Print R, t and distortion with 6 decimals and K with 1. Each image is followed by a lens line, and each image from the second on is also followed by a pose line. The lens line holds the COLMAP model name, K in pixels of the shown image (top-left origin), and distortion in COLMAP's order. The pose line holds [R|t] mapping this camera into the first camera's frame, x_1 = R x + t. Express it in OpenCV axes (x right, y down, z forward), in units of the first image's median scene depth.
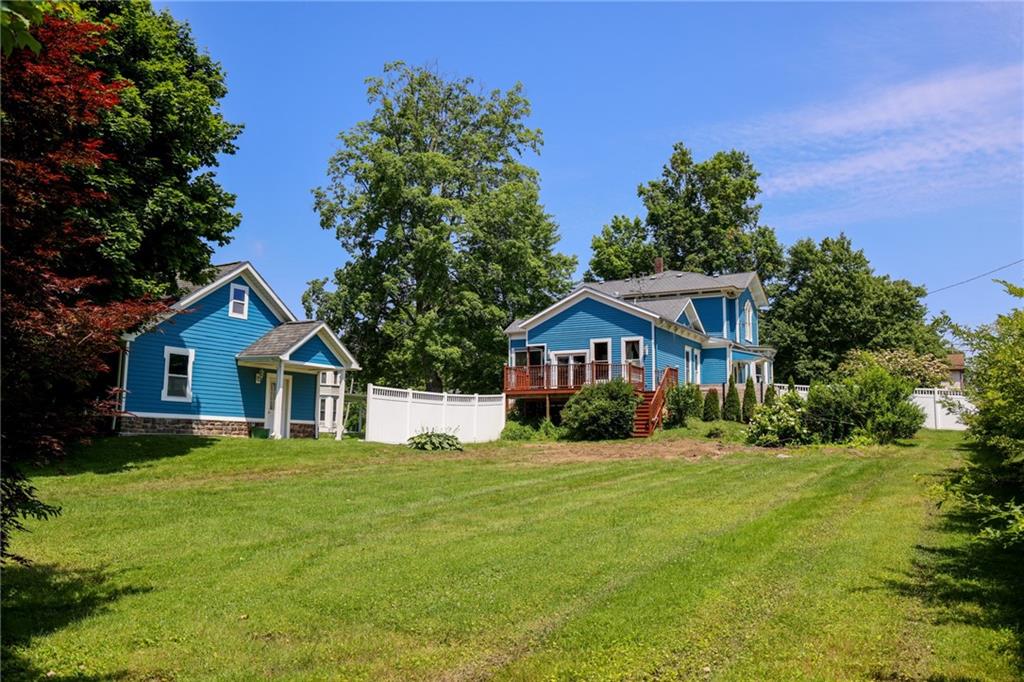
lens RADIAL K [[833.2, 0, 477.8], [0, 833.2, 333.6], [0, 0, 1]] dist [-0.006318, -0.000849]
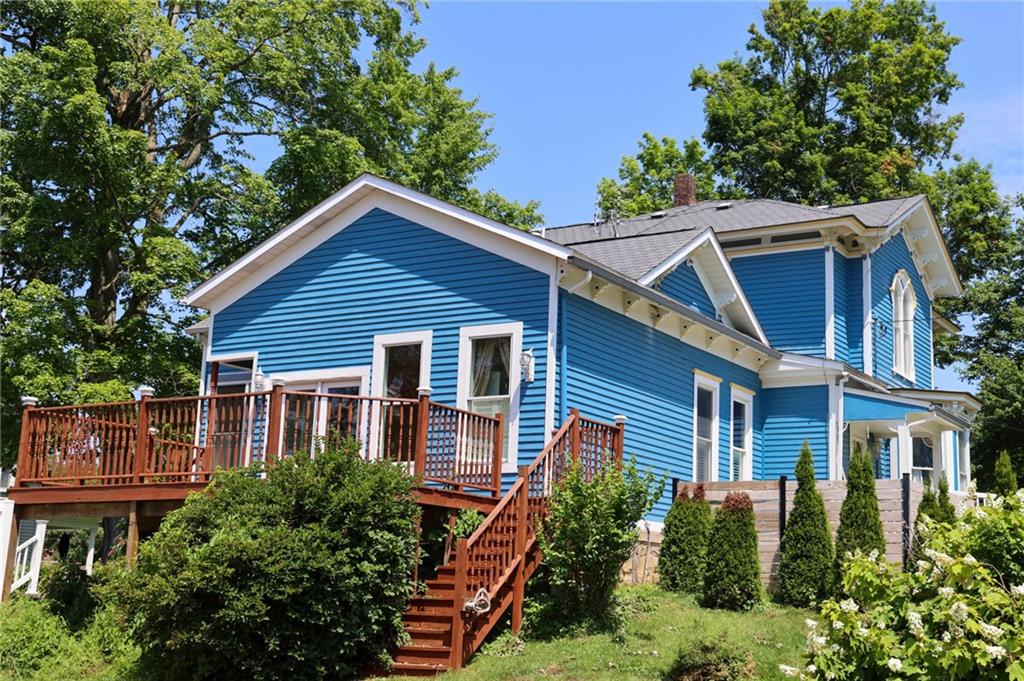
lens RADIAL K [[1358.7, 0, 514.7], [0, 1358.7, 337.7], [0, 0, 1]] dist [0.068511, 0.000000]
pose [[0.999852, 0.016334, -0.005315, 0.170595], [-0.016626, 0.998020, -0.060663, 0.034290], [0.004313, 0.060743, 0.998144, 0.428984]]
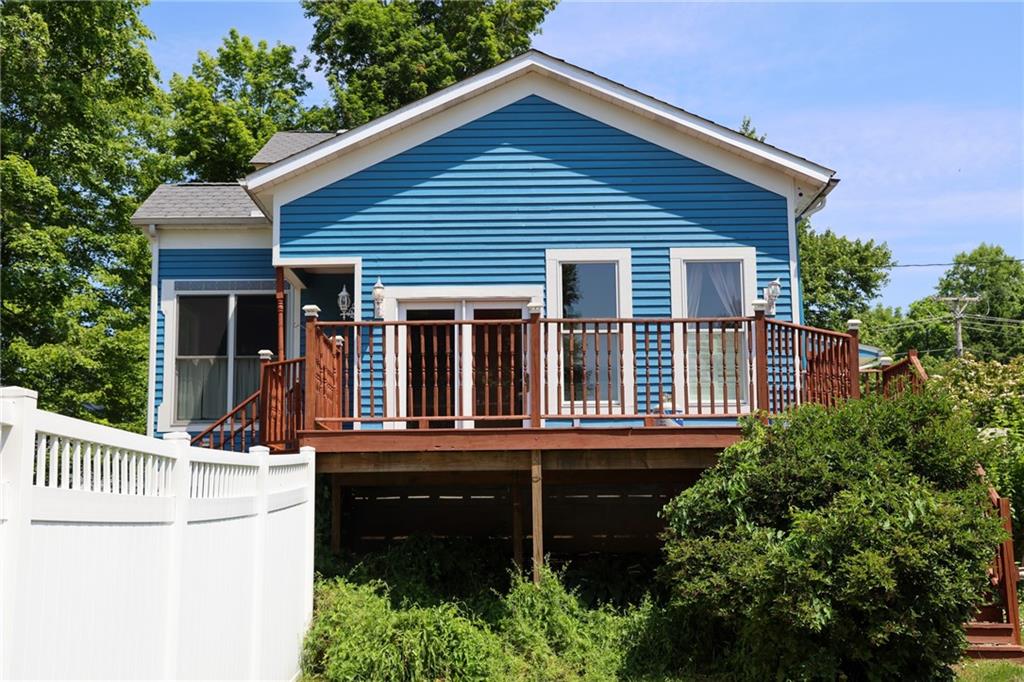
lens RADIAL K [[1380.6, 0, 511.7], [0, 1380.6, 341.0], [0, 0, 1]] dist [0.118255, 0.000000]
pose [[0.872971, 0.054694, 0.484697, -0.077616], [-0.049704, 0.998496, -0.023151, 0.041838], [-0.485234, -0.003882, 0.874376, 0.551926]]
